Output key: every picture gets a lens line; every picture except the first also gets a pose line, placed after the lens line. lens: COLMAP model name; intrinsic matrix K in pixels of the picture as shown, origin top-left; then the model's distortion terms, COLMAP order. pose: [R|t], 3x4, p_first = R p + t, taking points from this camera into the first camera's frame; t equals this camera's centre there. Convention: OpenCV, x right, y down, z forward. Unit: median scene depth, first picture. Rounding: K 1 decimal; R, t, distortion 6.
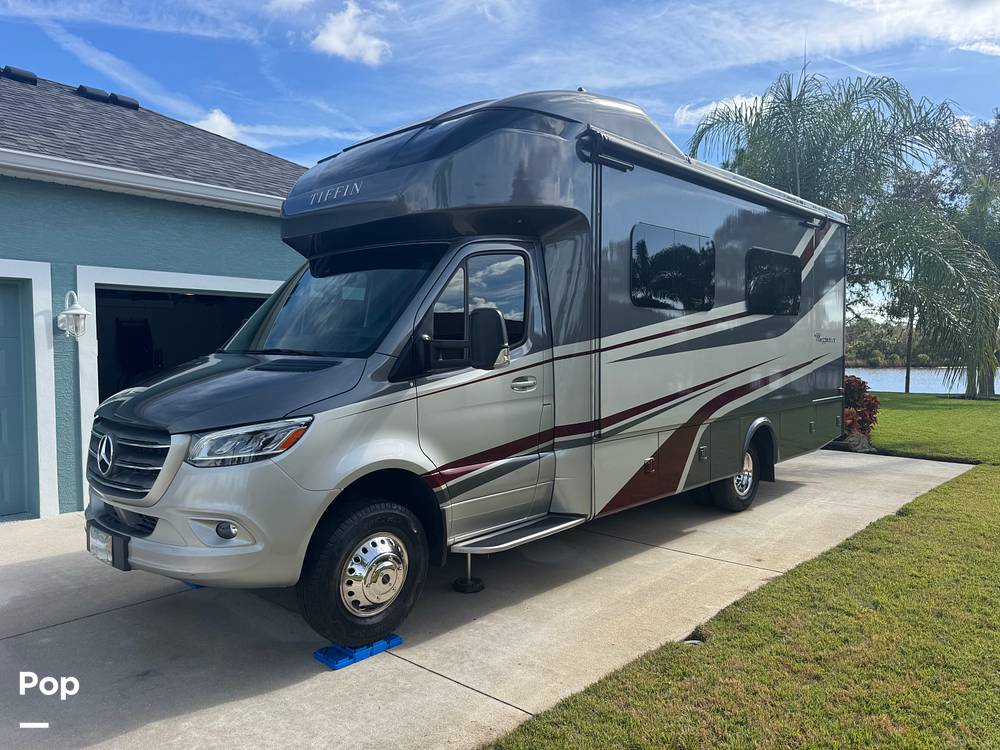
lens RADIAL K [[710.2, 0, 492.8], [0, 710.2, 375.3], [0, 0, 1]] dist [0.044673, -0.058921]
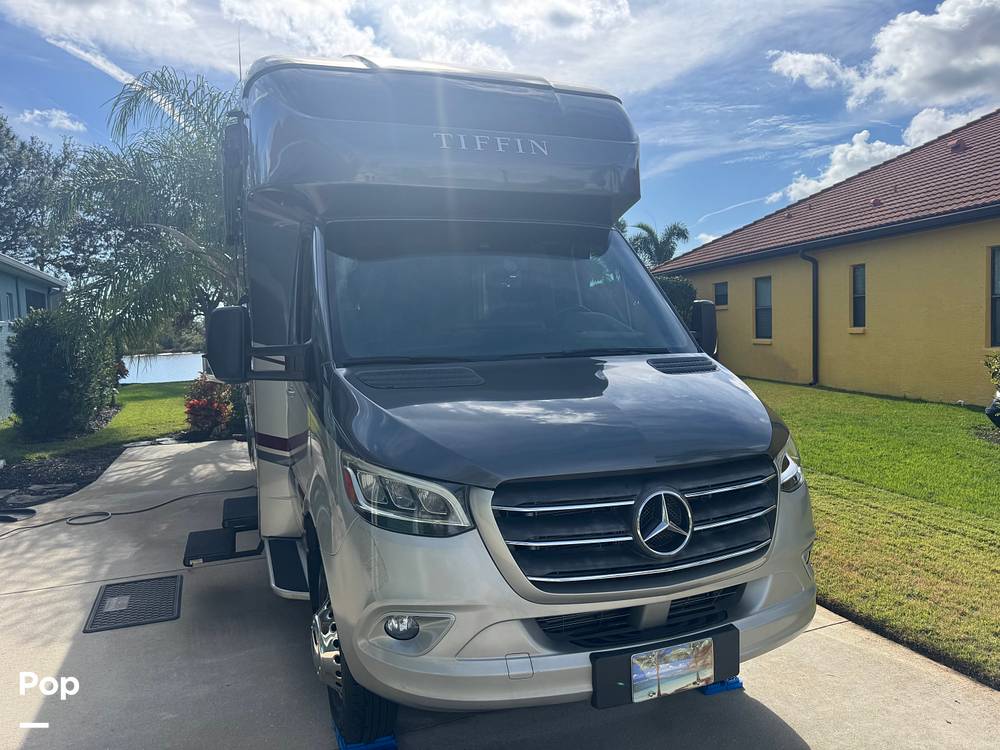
lens RADIAL K [[710.2, 0, 492.8], [0, 710.2, 375.3], [0, 0, 1]] dist [0.044673, -0.058921]
pose [[0.417714, -0.064467, 0.906289, -0.668556], [0.052798, 0.997516, 0.046622, -0.031609], [-0.907043, 0.028376, 0.420080, 0.503069]]
